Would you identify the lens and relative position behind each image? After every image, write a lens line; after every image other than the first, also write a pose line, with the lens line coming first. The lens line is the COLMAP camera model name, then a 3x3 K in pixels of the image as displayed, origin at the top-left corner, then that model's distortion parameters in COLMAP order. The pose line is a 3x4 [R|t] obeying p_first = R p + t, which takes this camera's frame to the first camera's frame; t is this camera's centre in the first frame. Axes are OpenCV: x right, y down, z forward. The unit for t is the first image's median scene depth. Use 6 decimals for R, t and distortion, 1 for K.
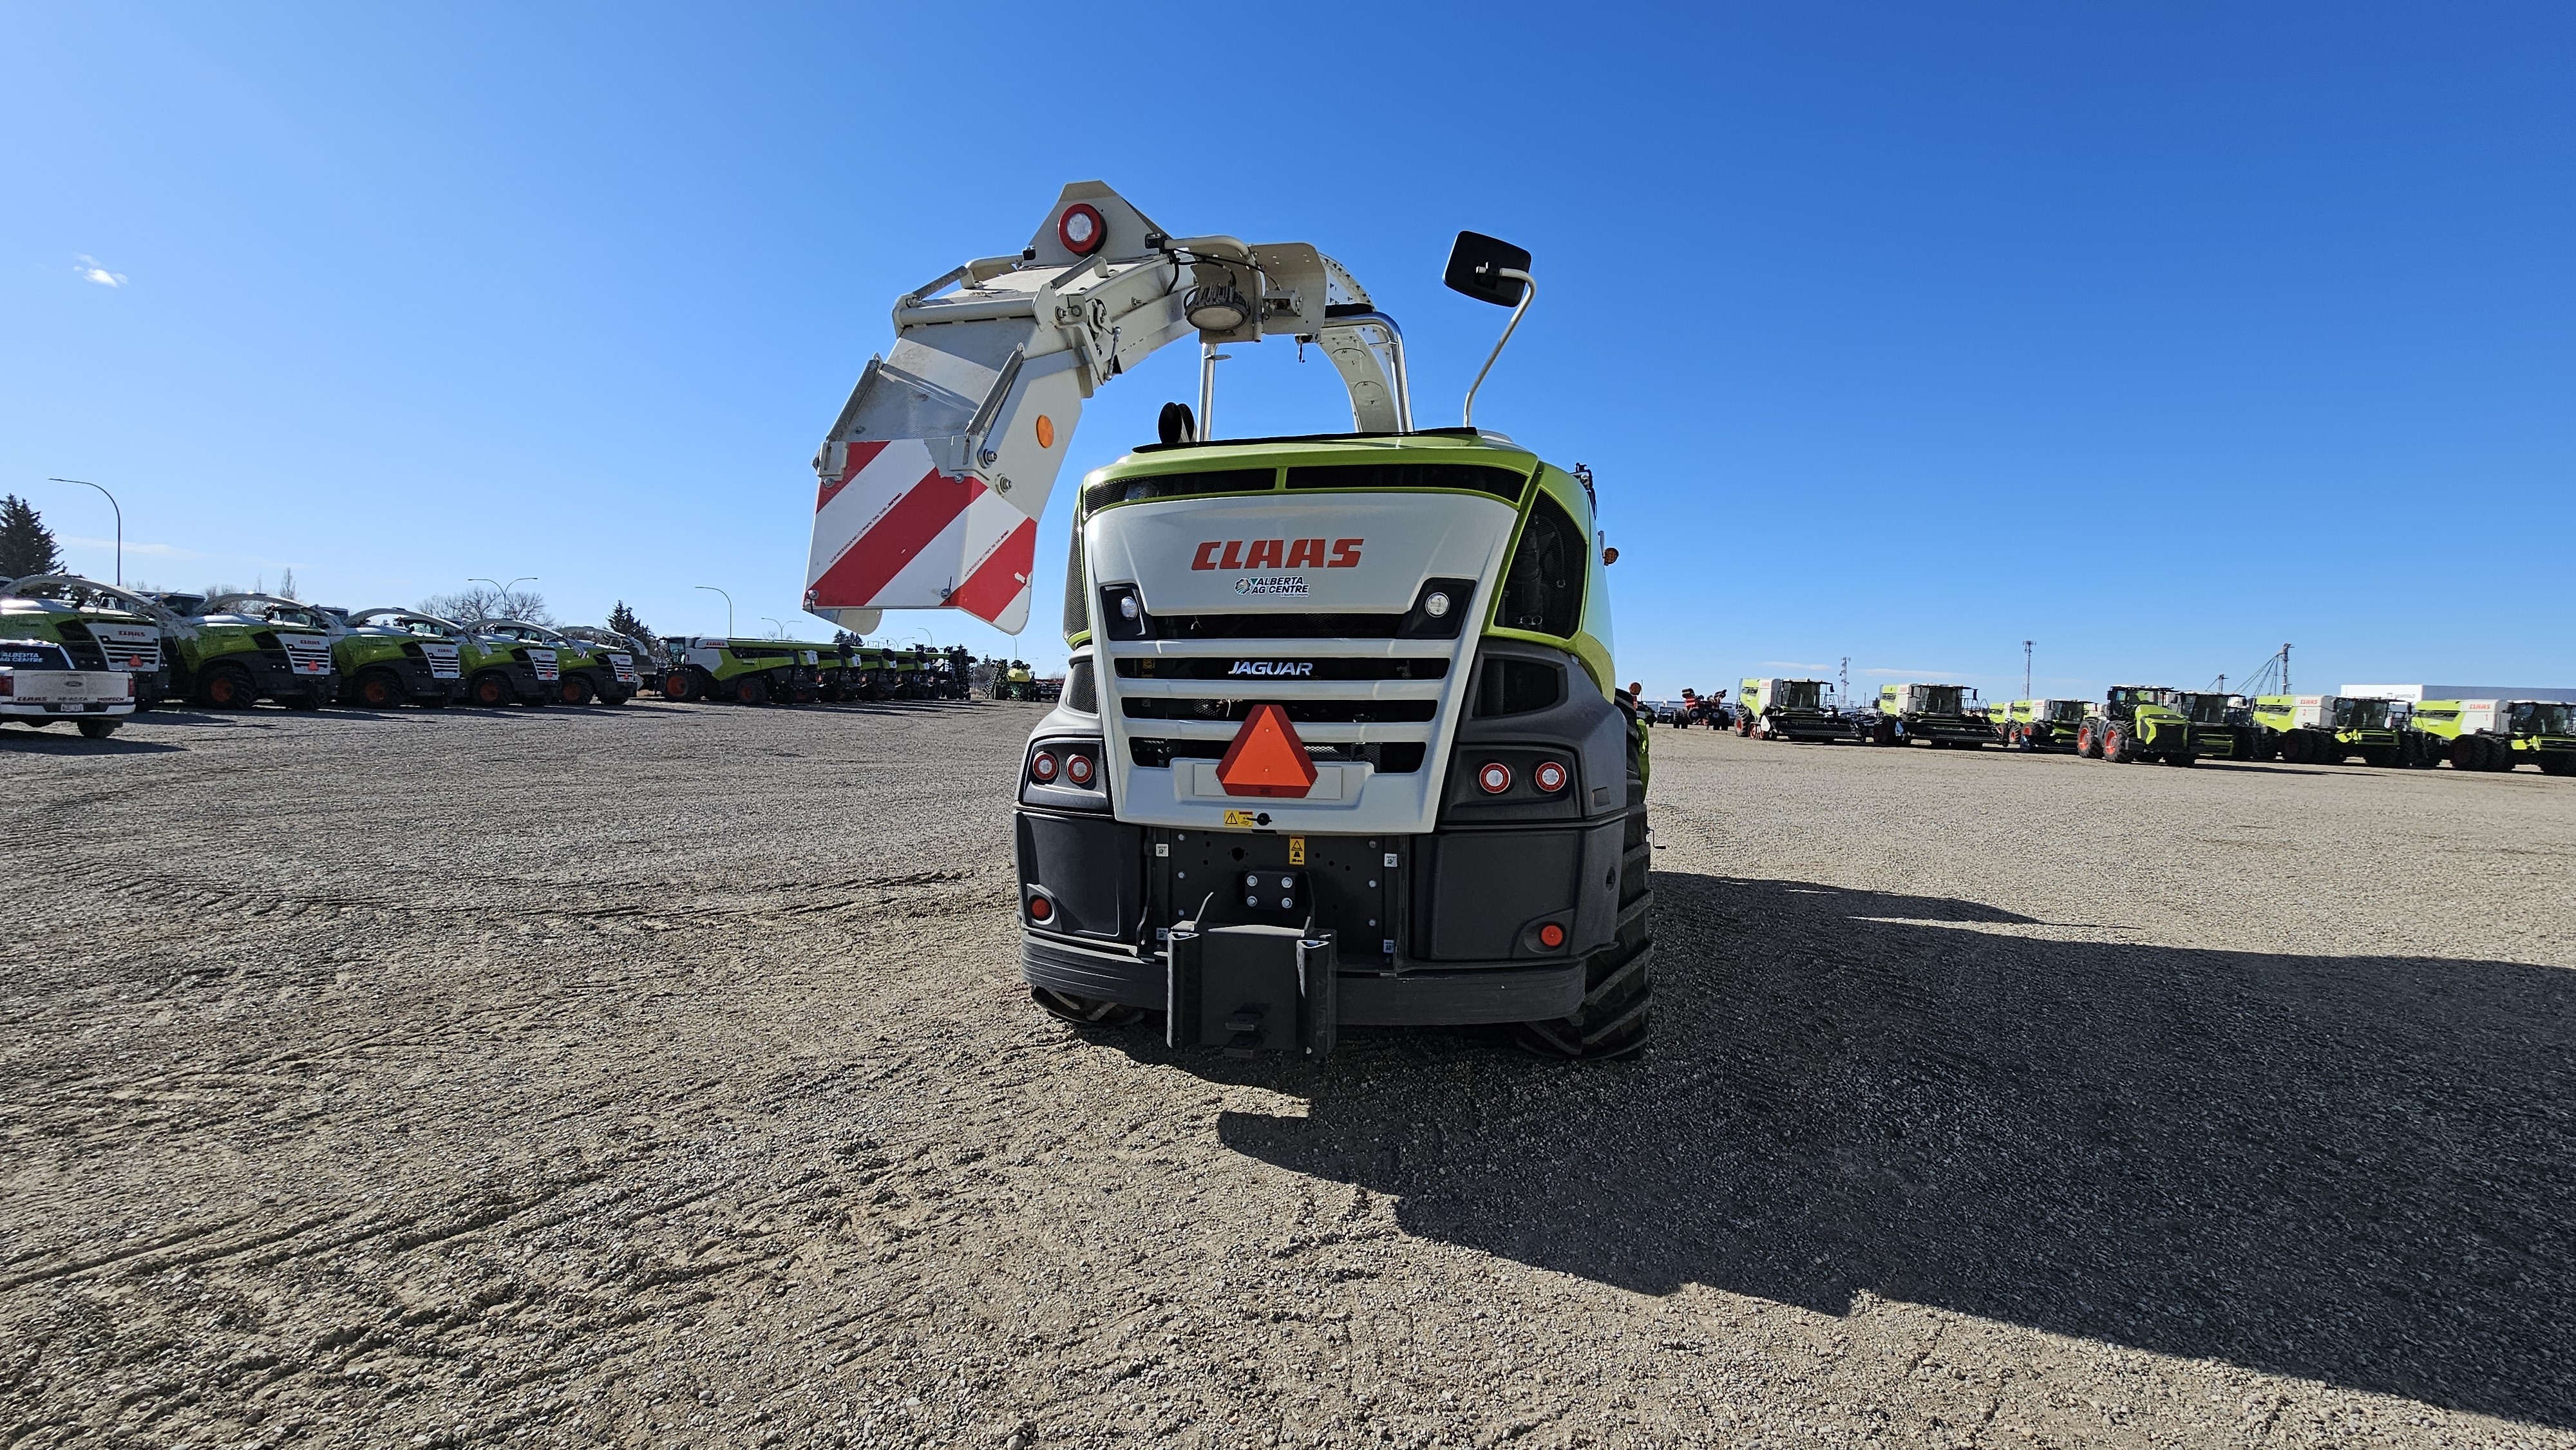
lens RADIAL K [[1054.0, 0, 1292.6], [0, 1054.0, 724.1], [0, 0, 1]] dist [-0.001959, -0.000312]
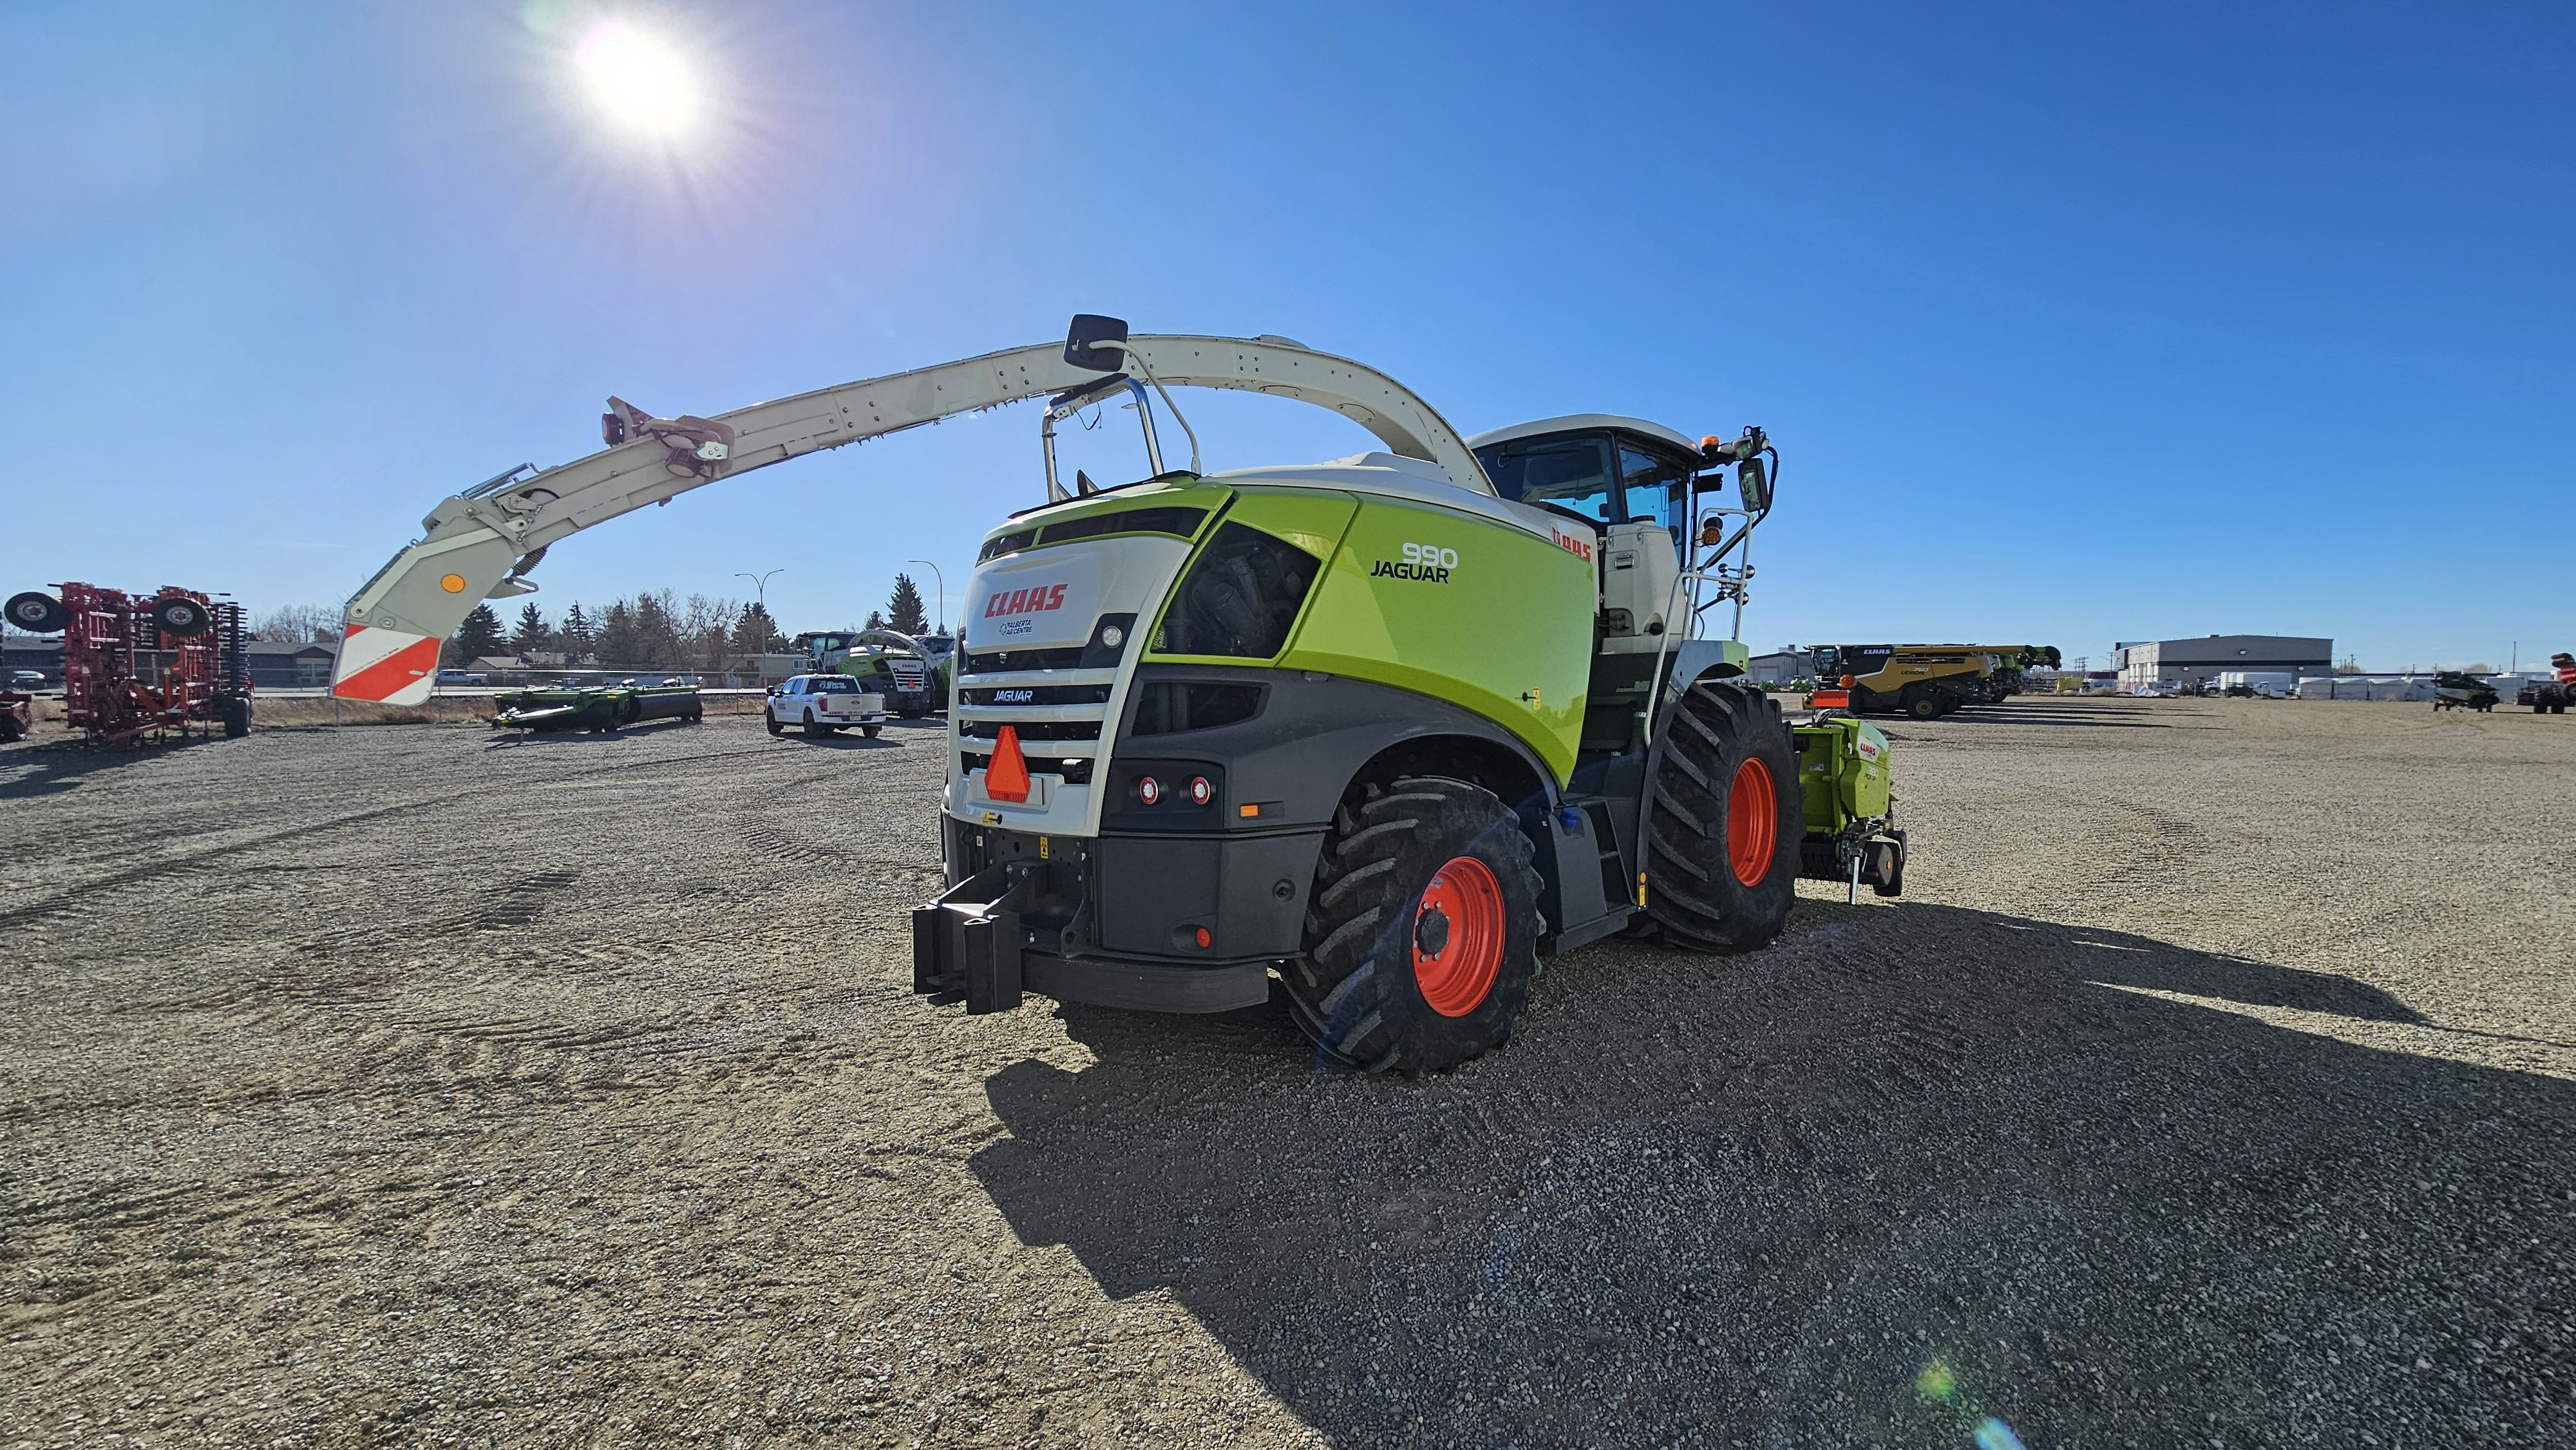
lens RADIAL K [[1054.0, 0, 1280.7], [0, 1054.0, 718.4], [0, 0, 1]] dist [-0.001959, -0.000312]
pose [[0.850498, -0.012177, -0.525838, 0.893867], [0.012854, 0.999915, -0.002365, -0.020141], [0.525822, -0.004748, 0.850582, 0.126507]]
